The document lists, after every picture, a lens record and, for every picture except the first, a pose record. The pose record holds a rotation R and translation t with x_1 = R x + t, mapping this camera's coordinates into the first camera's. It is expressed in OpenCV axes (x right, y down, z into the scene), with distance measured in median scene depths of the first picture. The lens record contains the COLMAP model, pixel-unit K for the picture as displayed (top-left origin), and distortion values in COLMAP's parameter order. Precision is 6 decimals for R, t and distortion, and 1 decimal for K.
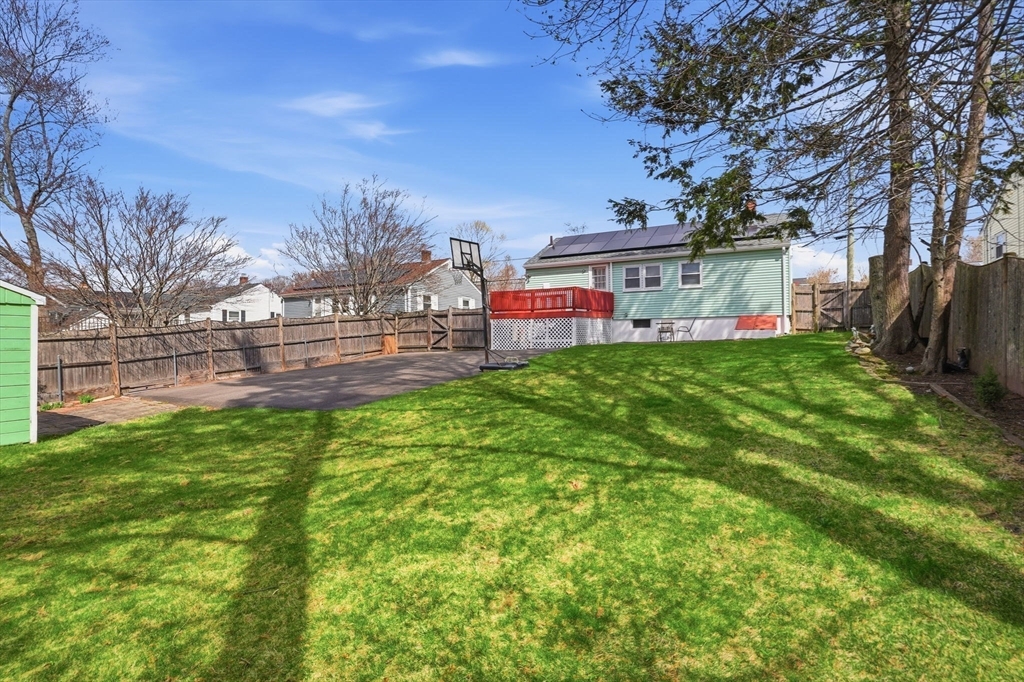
lens RADIAL K [[513.0, 0, 512.0], [0, 513.0, 341.0], [0, 0, 1]] dist [-0.005594, -0.001195]
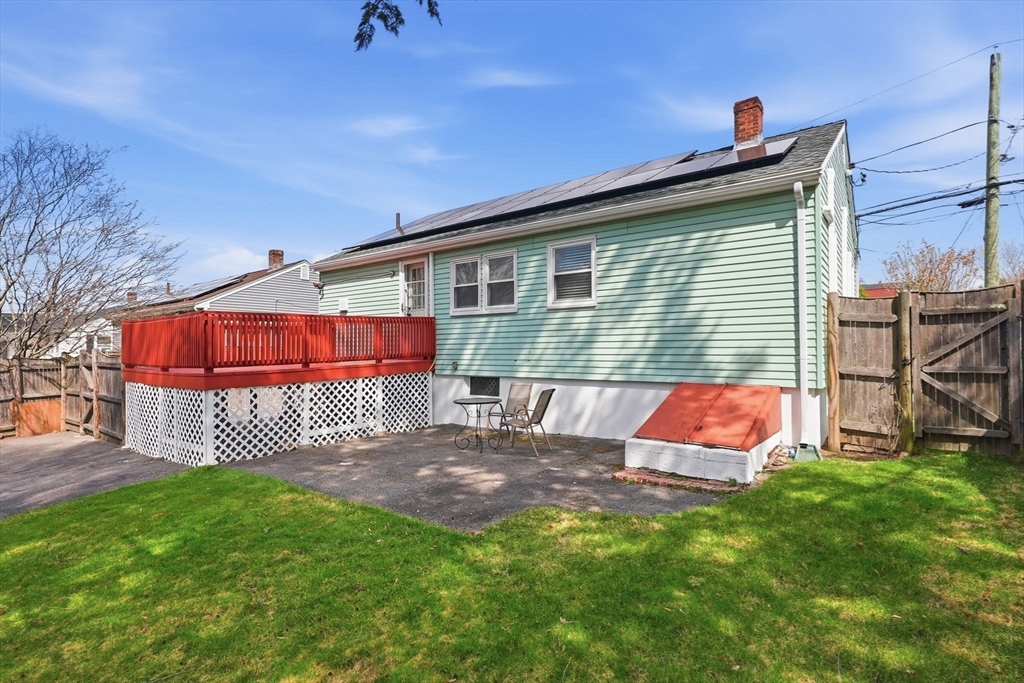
lens RADIAL K [[513.0, 0, 512.0], [0, 513.0, 341.5], [0, 0, 1]] dist [-0.005594, -0.001195]
pose [[0.988316, -0.002422, -0.152400, 0.356705], [-0.000207, 0.999852, -0.017230, -0.067503], [0.152419, 0.017060, 0.988169, 0.578696]]
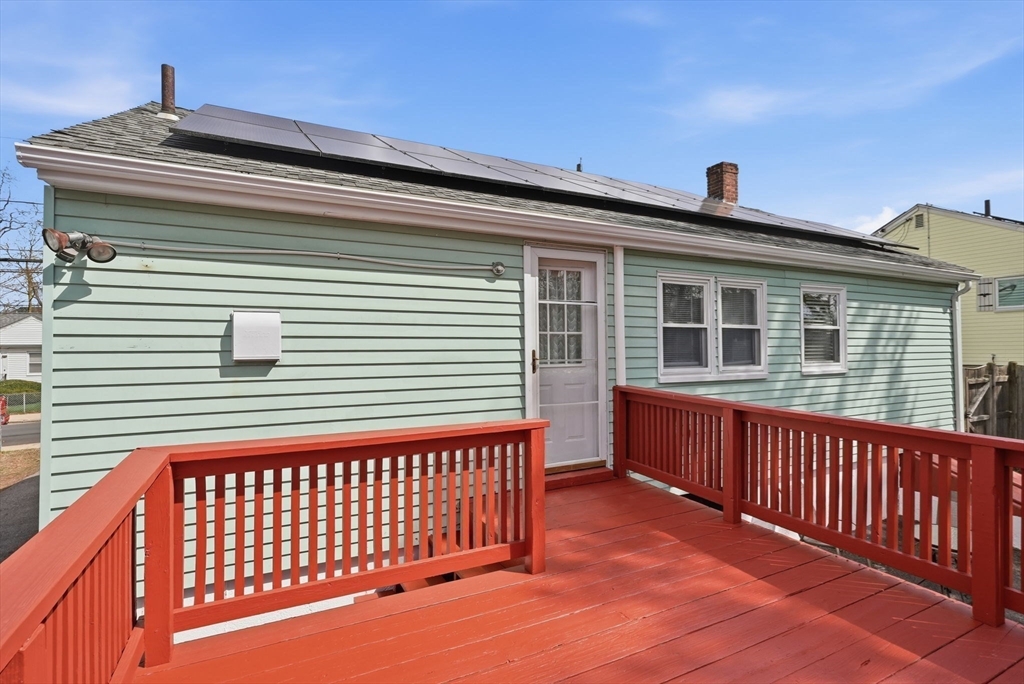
lens RADIAL K [[513.0, 0, 512.0], [0, 513.0, 342.0], [0, 0, 1]] dist [-0.005594, -0.001195]
pose [[0.542448, 0.006683, 0.840063, -0.017298], [0.000522, 0.999965, -0.008292, -0.117347], [-0.840089, 0.004936, 0.542426, 0.970562]]
